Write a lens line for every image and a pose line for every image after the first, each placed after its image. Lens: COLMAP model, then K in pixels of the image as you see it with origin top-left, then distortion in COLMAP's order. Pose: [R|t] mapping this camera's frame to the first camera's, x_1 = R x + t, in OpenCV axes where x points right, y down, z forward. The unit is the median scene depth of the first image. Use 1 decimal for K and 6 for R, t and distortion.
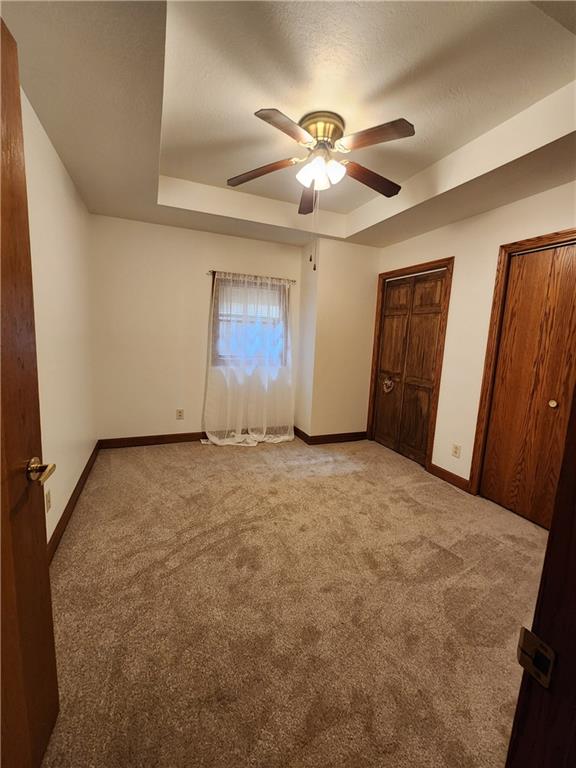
lens RADIAL K [[314.8, 0, 281.5], [0, 314.8, 375.7], [0, 0, 1]] dist [-0.001852, 0.000566]
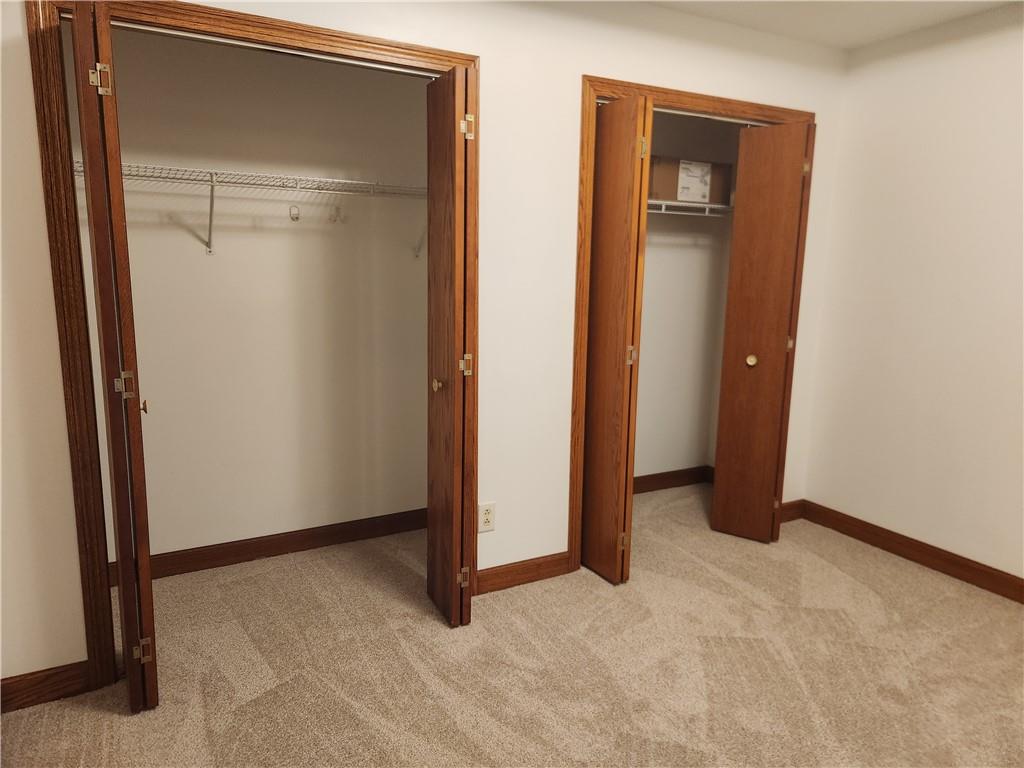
lens RADIAL K [[681.4, 0, 510.2], [0, 681.4, 383.5], [0, 0, 1]] dist [0.031475, -0.018370]
pose [[-0.101785, -0.220837, 0.969985, -0.412267], [0.109551, 0.966630, 0.231569, -0.195696], [-0.988756, 0.129833, -0.074196, 1.182309]]
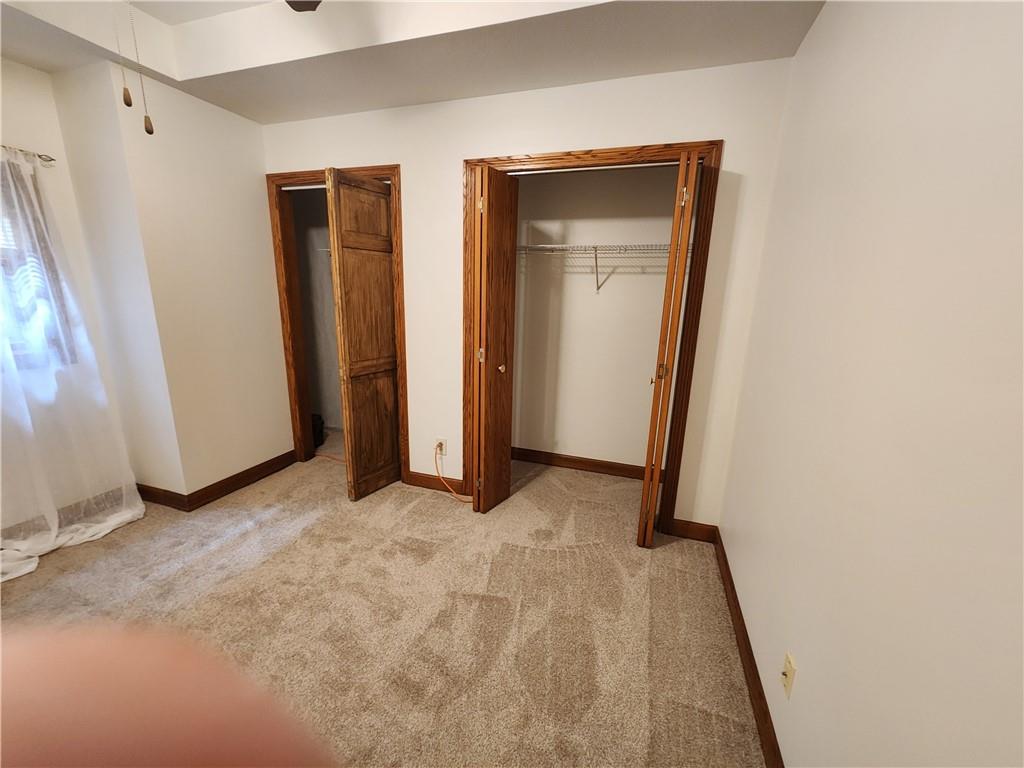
lens RADIAL K [[419.7, 0, 508.2], [0, 419.7, 391.2], [0, 0, 1]] dist [-0.001852, 0.000566]
pose [[0.657327, -0.205072, 0.725167, -0.035103], [0.102632, 0.977658, 0.183444, -0.060000], [-0.746584, -0.046158, 0.663688, 0.251875]]
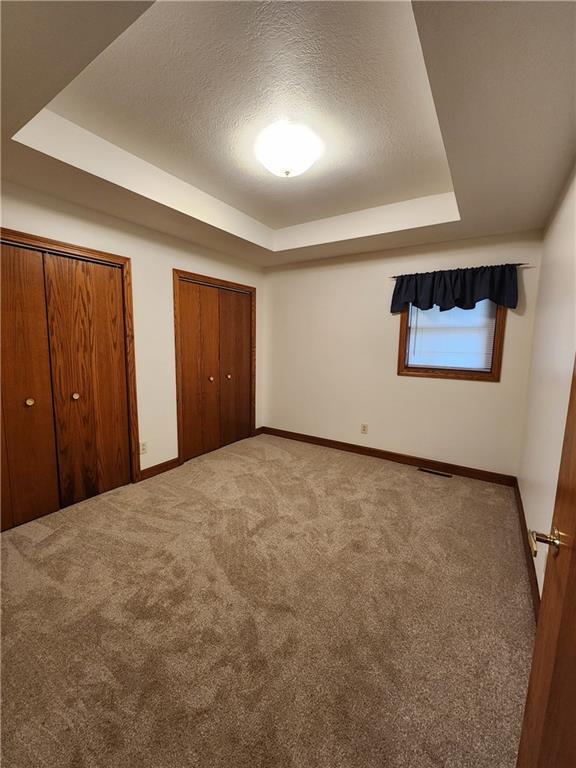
lens RADIAL K [[314.8, 0, 275.6], [0, 314.8, 379.5], [0, 0, 1]] dist [-0.001852, 0.000566]
pose [[-0.546307, -0.146342, 0.824701, -0.608636], [0.077383, 0.971589, 0.223668, -0.215490], [-0.834003, 0.186010, -0.519461, 1.316552]]
